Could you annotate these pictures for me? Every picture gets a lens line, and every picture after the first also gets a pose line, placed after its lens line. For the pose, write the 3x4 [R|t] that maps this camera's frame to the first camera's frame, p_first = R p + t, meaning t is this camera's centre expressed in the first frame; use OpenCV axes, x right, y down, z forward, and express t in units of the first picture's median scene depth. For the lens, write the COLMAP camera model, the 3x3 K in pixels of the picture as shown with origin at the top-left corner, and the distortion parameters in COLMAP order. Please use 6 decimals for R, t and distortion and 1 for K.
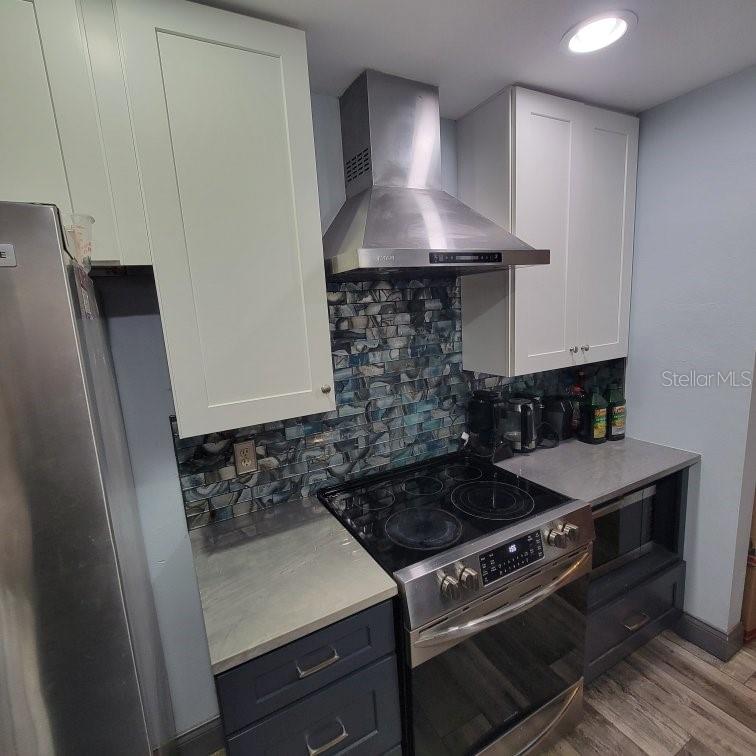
lens RADIAL K [[401.6, 0, 377.6], [0, 401.6, 379.7], [0, 0, 1]] dist [-0.001444, -0.002721]
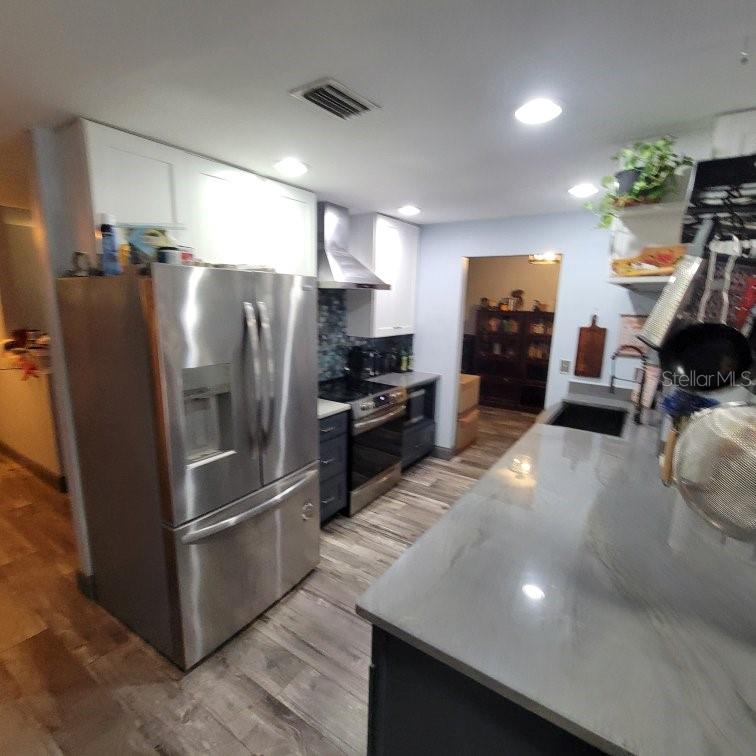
lens RADIAL K [[401.6, 0, 377.3], [0, 401.6, 379.0], [0, 0, 1]] dist [-0.001444, -0.002721]
pose [[0.877376, -0.005352, 0.479773, -0.638953], [-0.002055, 0.999887, 0.014912, 0.166825], [-0.479799, -0.014069, 0.877266, -0.867486]]
